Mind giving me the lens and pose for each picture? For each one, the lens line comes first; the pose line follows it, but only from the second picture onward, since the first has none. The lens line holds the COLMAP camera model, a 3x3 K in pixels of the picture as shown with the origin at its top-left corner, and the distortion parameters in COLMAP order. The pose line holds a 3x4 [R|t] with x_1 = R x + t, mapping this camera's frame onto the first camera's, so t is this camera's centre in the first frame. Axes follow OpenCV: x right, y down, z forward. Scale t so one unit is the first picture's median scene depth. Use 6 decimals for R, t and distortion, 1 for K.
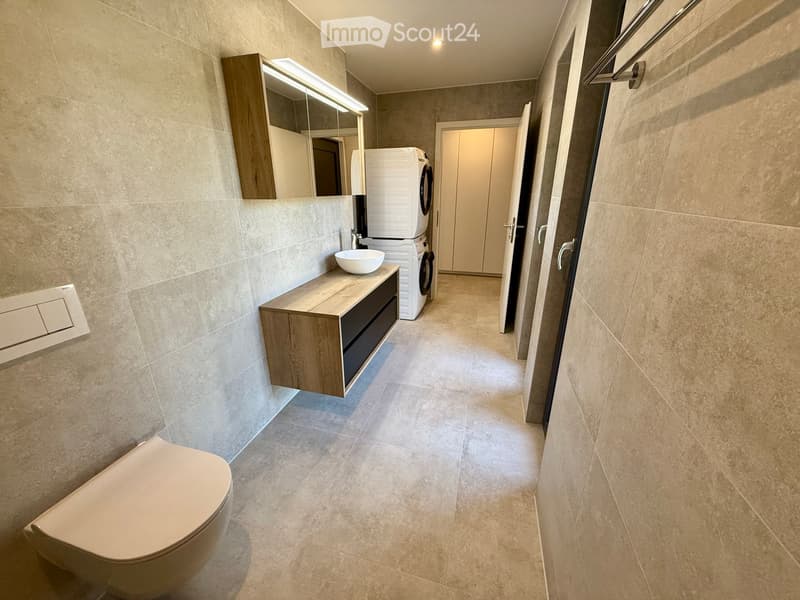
lens RADIAL K [[316.3, 0, 397.8], [0, 316.3, 300.6], [0, 0, 1]] dist [-0.001989, 0.000150]
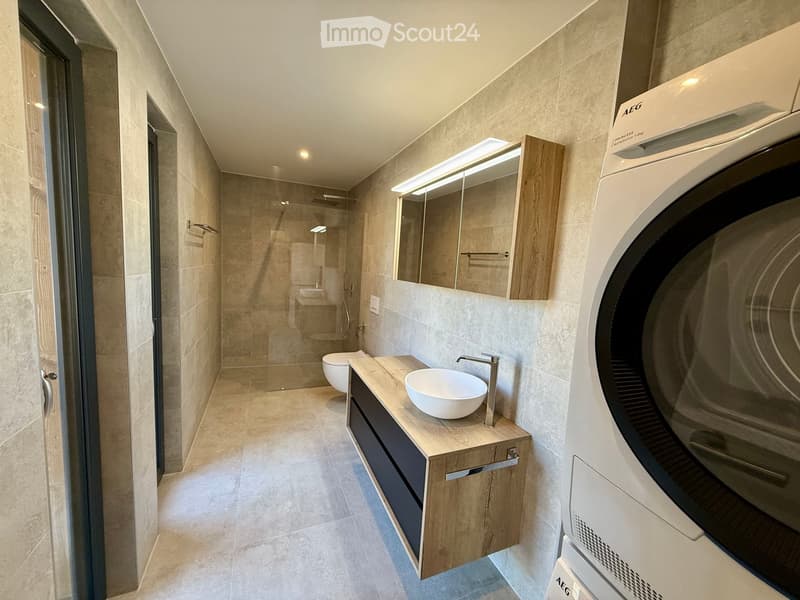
lens RADIAL K [[316.3, 0, 397.8], [0, 316.3, 300.6], [0, 0, 1]] dist [-0.001989, 0.000150]
pose [[-0.775811, 0.029523, -0.630274, 0.411672], [-0.261022, 0.894405, 0.363190, -0.603943], [0.574442, 0.446283, -0.686183, 1.613240]]
